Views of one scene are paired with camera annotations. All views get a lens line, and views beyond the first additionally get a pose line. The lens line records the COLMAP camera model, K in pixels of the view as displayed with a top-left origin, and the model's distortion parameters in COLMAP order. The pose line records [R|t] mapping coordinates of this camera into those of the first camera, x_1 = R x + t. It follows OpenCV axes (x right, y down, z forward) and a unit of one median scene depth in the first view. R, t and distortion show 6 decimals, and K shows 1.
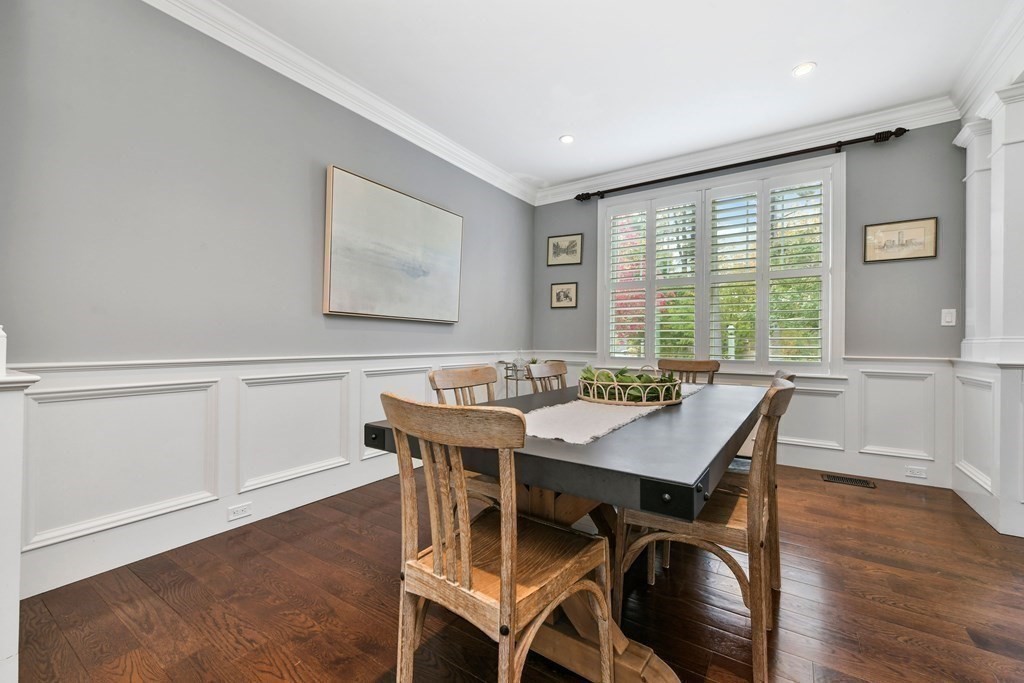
lens RADIAL K [[418.9, 0, 513.6], [0, 418.9, 337.3], [0, 0, 1]] dist [0.001372, 0.000072]
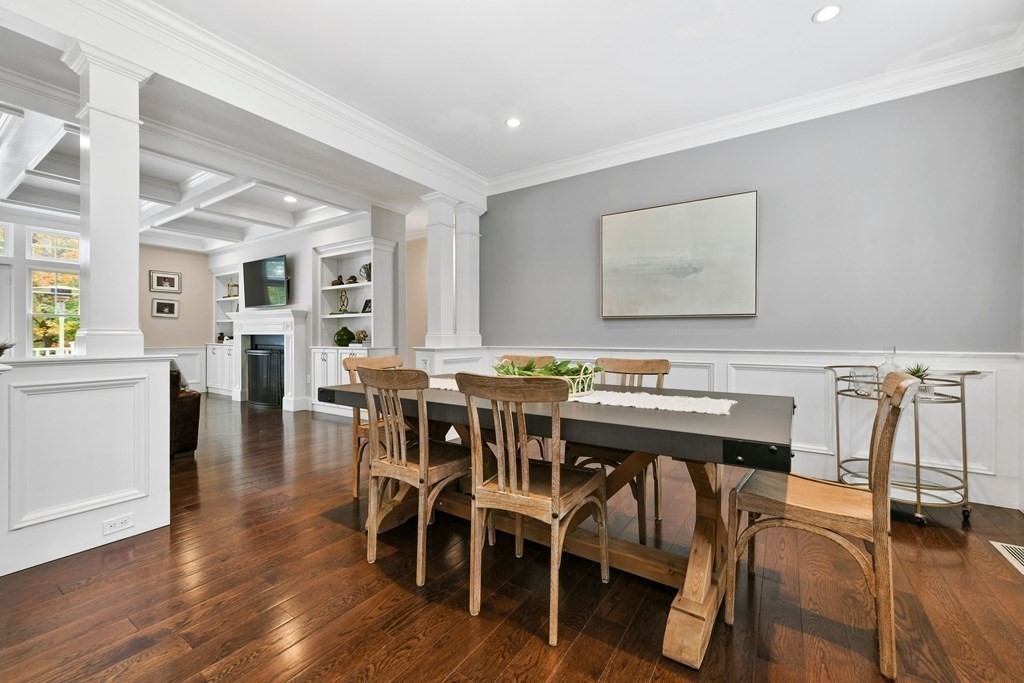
lens RADIAL K [[418.9, 0, 513.6], [0, 418.9, 337.3], [0, 0, 1]] dist [0.001372, 0.000072]
pose [[0.008544, -0.001087, -0.999963, 0.894335], [0.015372, 0.999881, -0.000956, 0.002760], [0.999845, -0.015363, 0.008560, 0.626869]]
